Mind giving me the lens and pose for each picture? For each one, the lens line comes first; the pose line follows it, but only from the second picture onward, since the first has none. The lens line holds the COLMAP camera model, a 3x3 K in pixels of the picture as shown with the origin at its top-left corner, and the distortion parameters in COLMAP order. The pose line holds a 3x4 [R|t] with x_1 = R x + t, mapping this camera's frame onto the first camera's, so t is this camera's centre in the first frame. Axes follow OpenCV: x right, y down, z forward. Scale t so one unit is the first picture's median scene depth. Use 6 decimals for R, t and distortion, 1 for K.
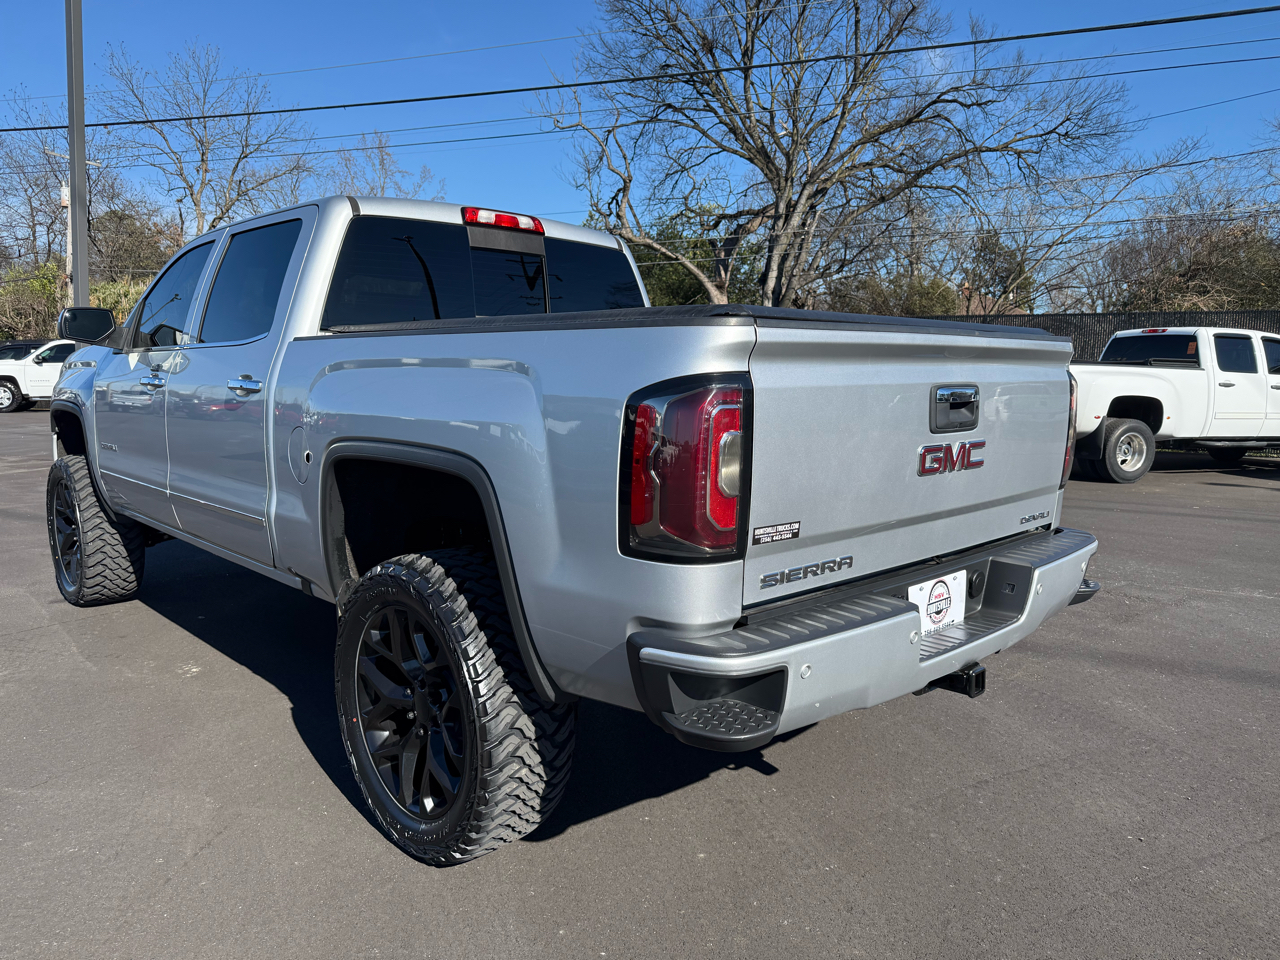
lens RADIAL K [[948.4, 0, 654.8], [0, 948.4, 485.9], [0, 0, 1]] dist [0.022022, -0.048812]
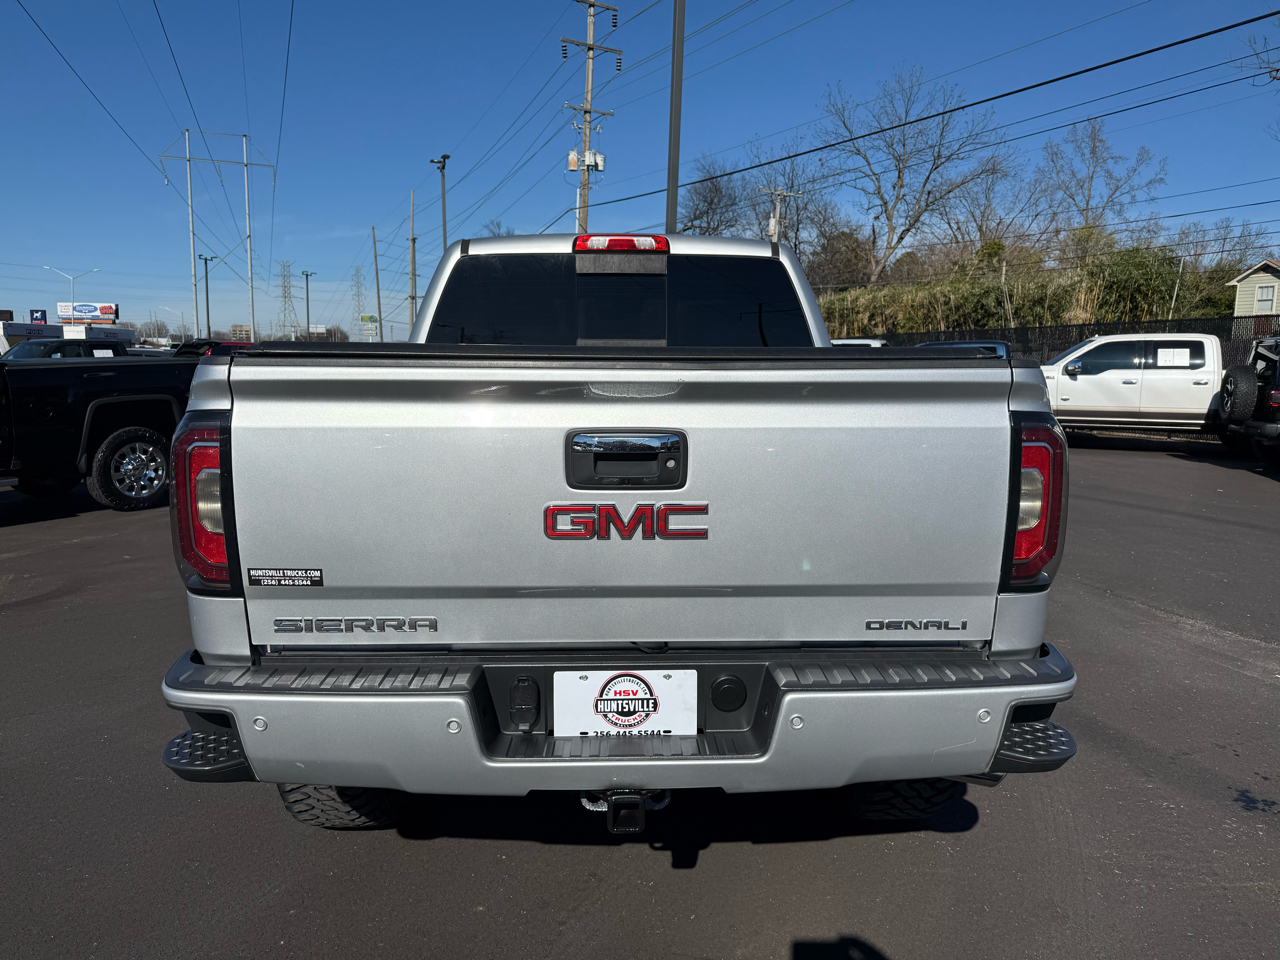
lens RADIAL K [[954.5, 0, 640.0], [0, 954.5, 480.0], [0, 0, 1]] dist [0.010243, -0.053085]
pose [[0.723177, 0.073275, -0.686765, 0.098871], [-0.078609, 0.996627, 0.023559, -0.009529], [0.686175, 0.036948, 0.726498, 0.049684]]
